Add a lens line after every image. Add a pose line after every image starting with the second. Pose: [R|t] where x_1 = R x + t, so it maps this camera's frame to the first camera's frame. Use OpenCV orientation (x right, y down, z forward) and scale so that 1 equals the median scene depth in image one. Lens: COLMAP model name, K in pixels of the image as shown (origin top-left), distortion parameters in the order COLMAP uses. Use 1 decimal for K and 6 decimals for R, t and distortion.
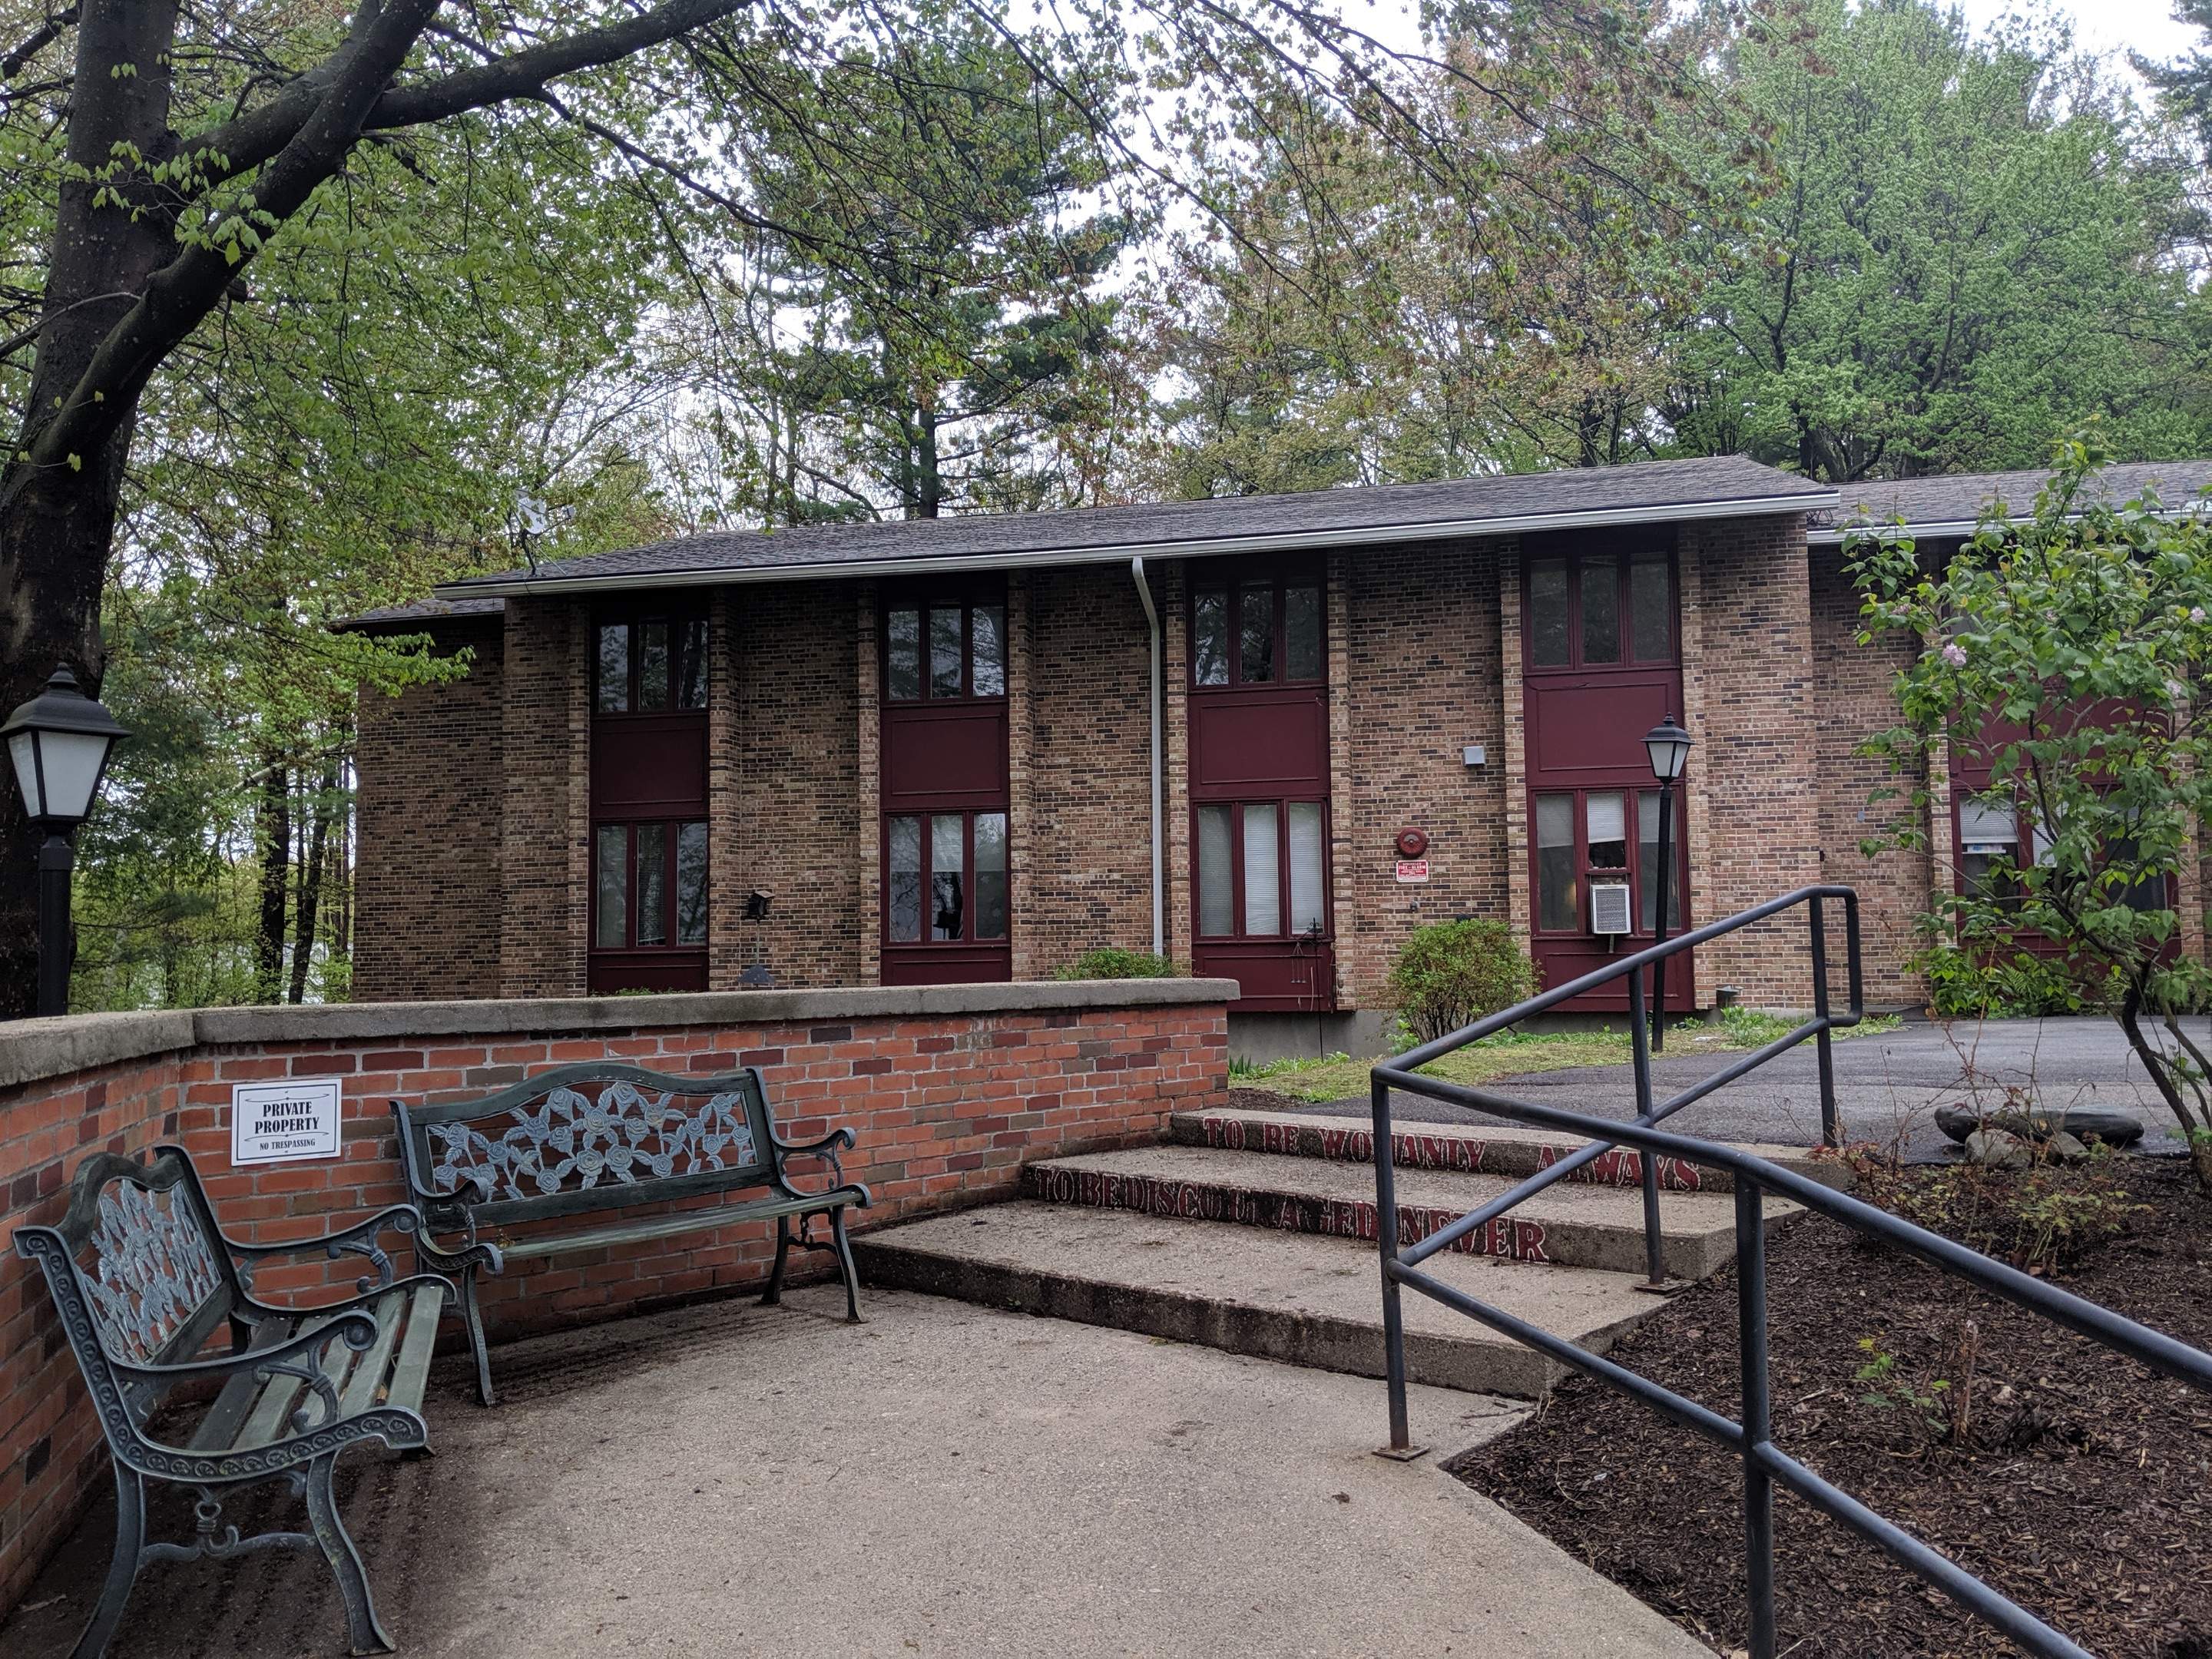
lens RADIAL K [[1642.4, 0, 1068.3], [0, 1642.4, 809.8], [0, 0, 1]] dist [0.220200, -0.524391]
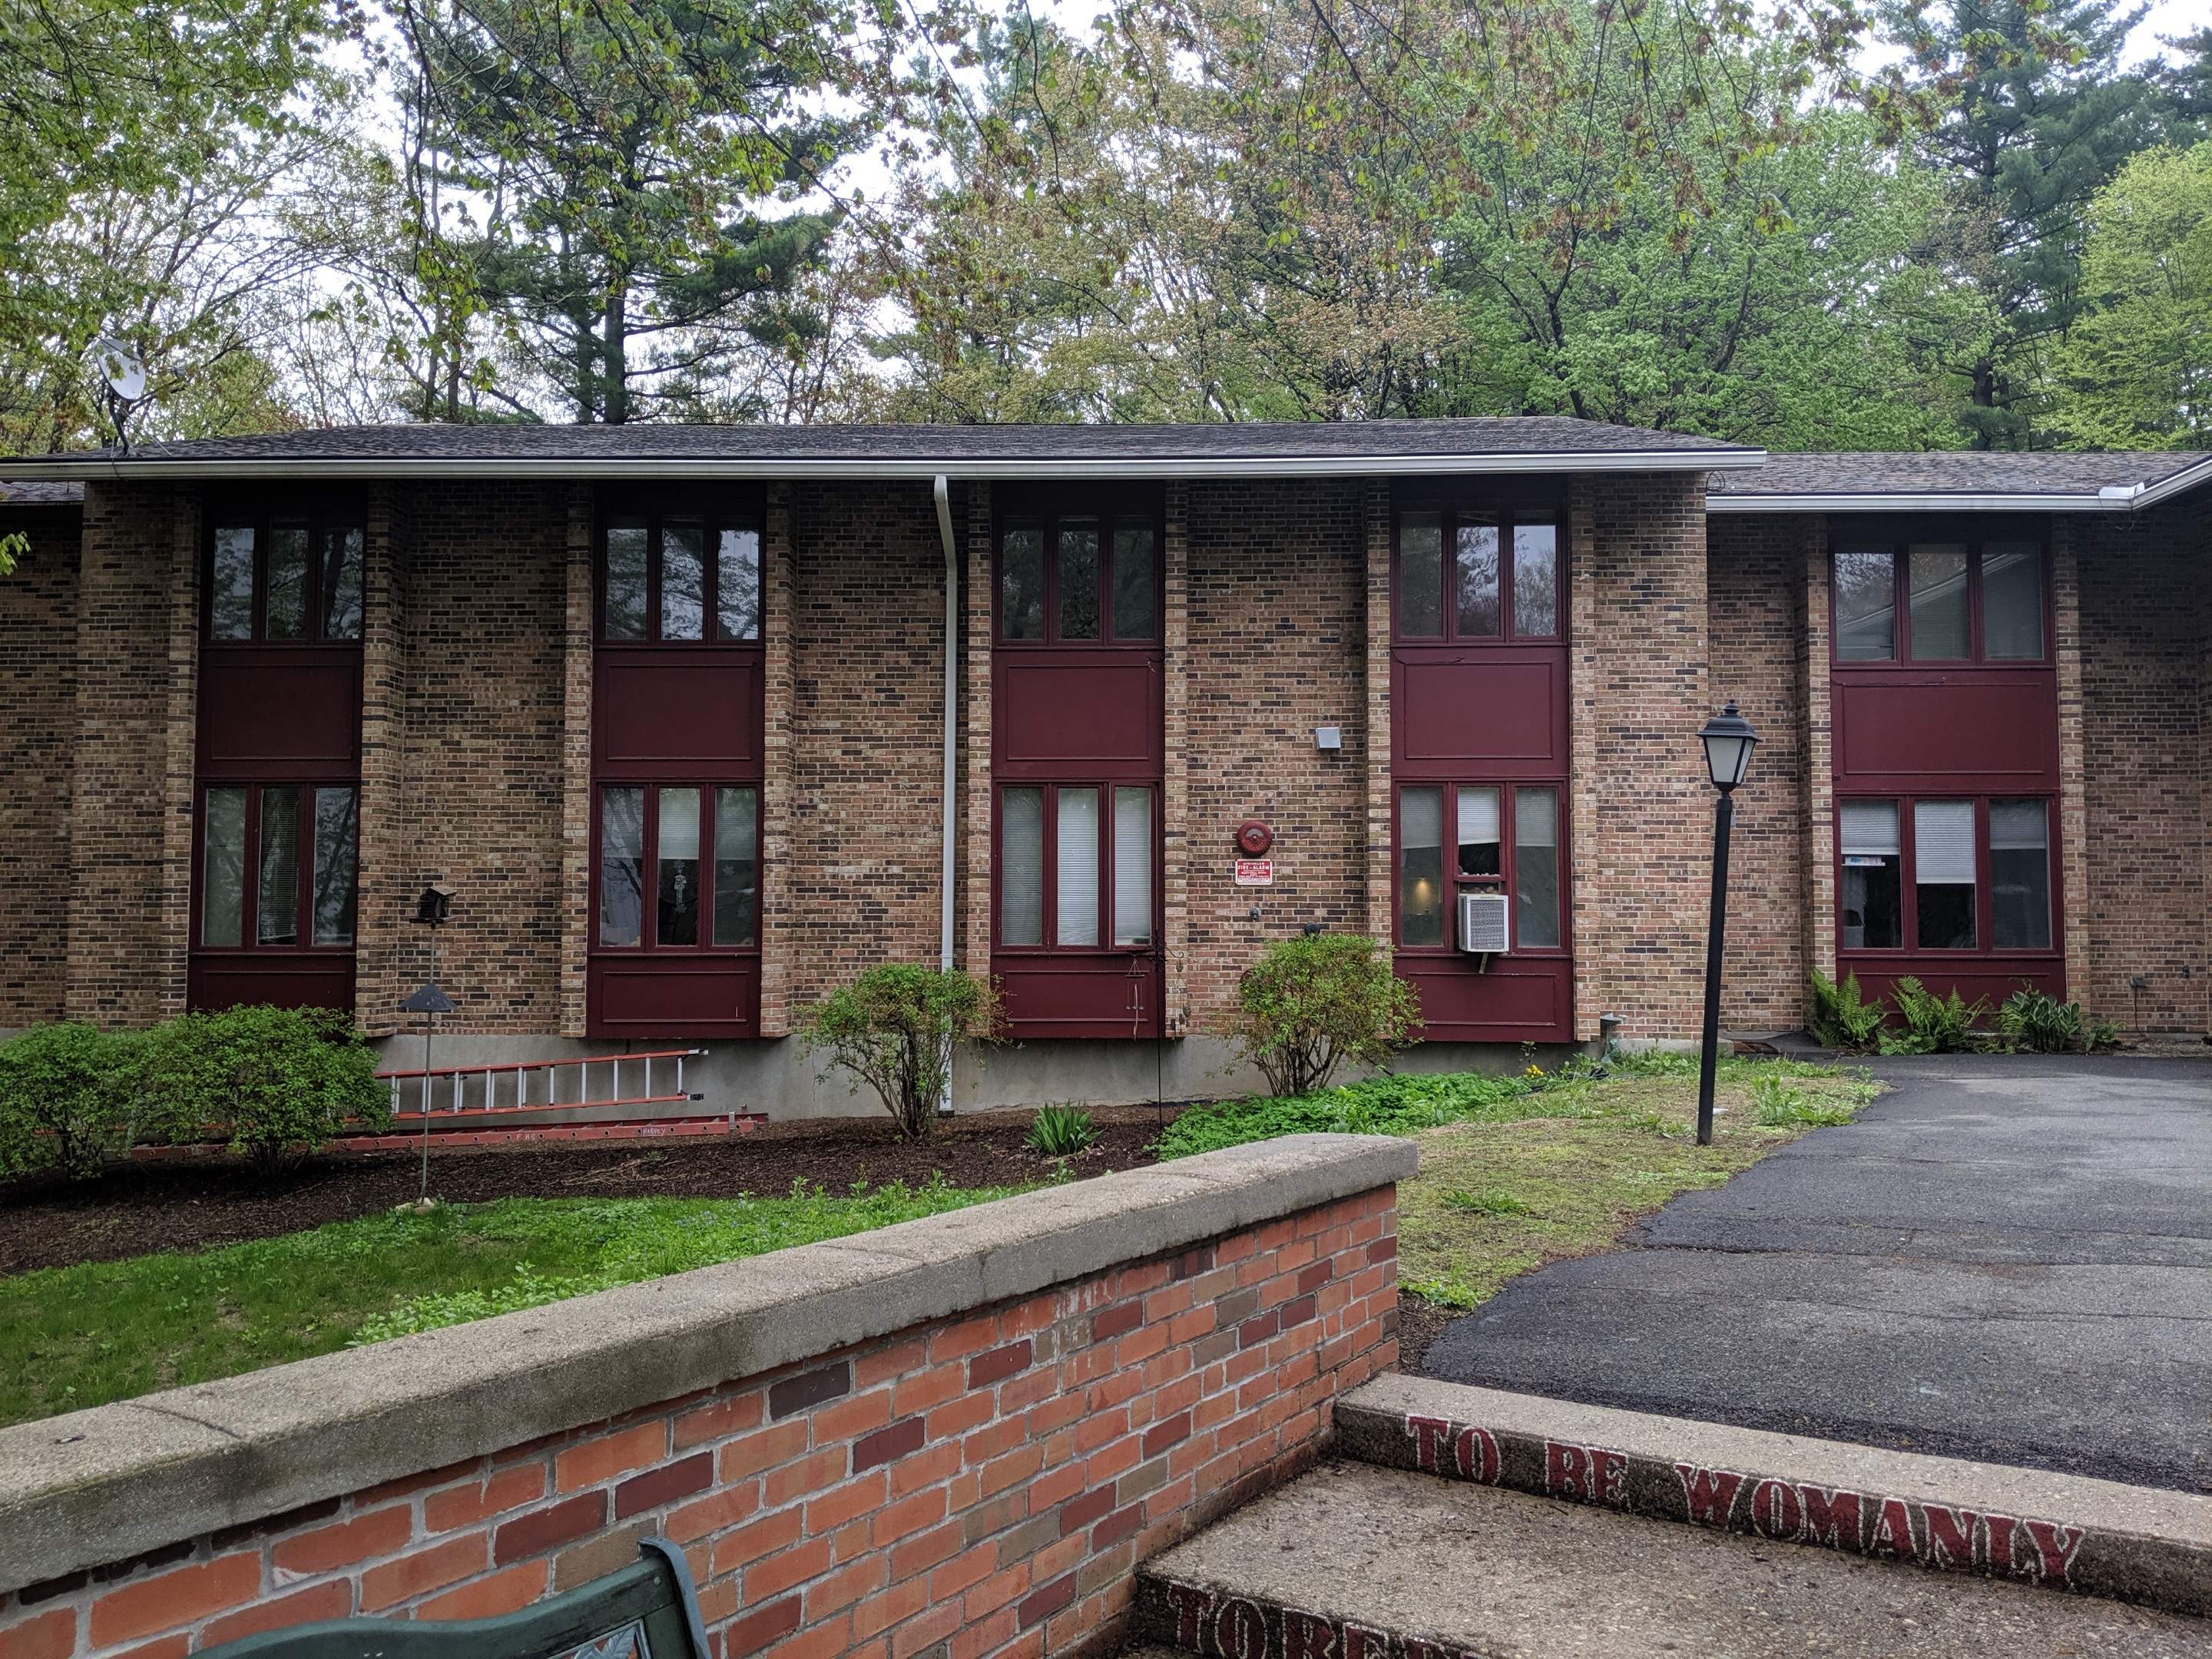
lens RADIAL K [[1749.2, 0, 1100.4], [0, 1749.2, 811.5], [0, 0, 1]] dist [0.099355, -0.173415]
pose [[0.980825, 0.027074, 0.192999, -0.041304], [-0.030804, 0.999392, 0.016349, -0.005922], [-0.192439, -0.021980, 0.981063, 0.137895]]
